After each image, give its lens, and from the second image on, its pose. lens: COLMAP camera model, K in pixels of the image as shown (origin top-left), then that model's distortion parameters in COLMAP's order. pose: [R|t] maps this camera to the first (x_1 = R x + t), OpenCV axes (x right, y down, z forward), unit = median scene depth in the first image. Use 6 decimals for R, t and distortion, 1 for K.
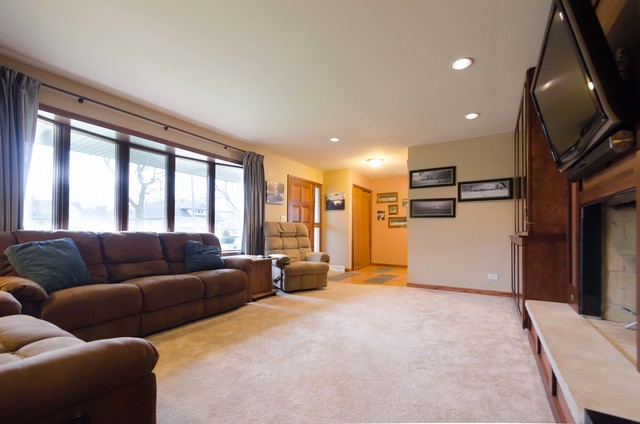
lens RADIAL K [[278.8, 0, 321.2], [0, 278.8, 230.8], [0, 0, 1]] dist [-0.002585, -0.000475]
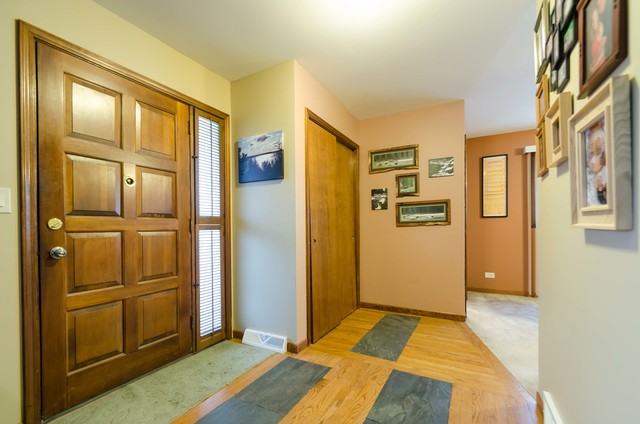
lens RADIAL K [[278.8, 0, 321.2], [0, 278.8, 230.8], [0, 0, 1]] dist [-0.002585, -0.000475]
pose [[0.998814, -0.018056, 0.045214, 0.108931], [0.017548, 0.999779, 0.011617, -0.012033], [-0.045414, -0.010810, 0.998910, 0.608749]]
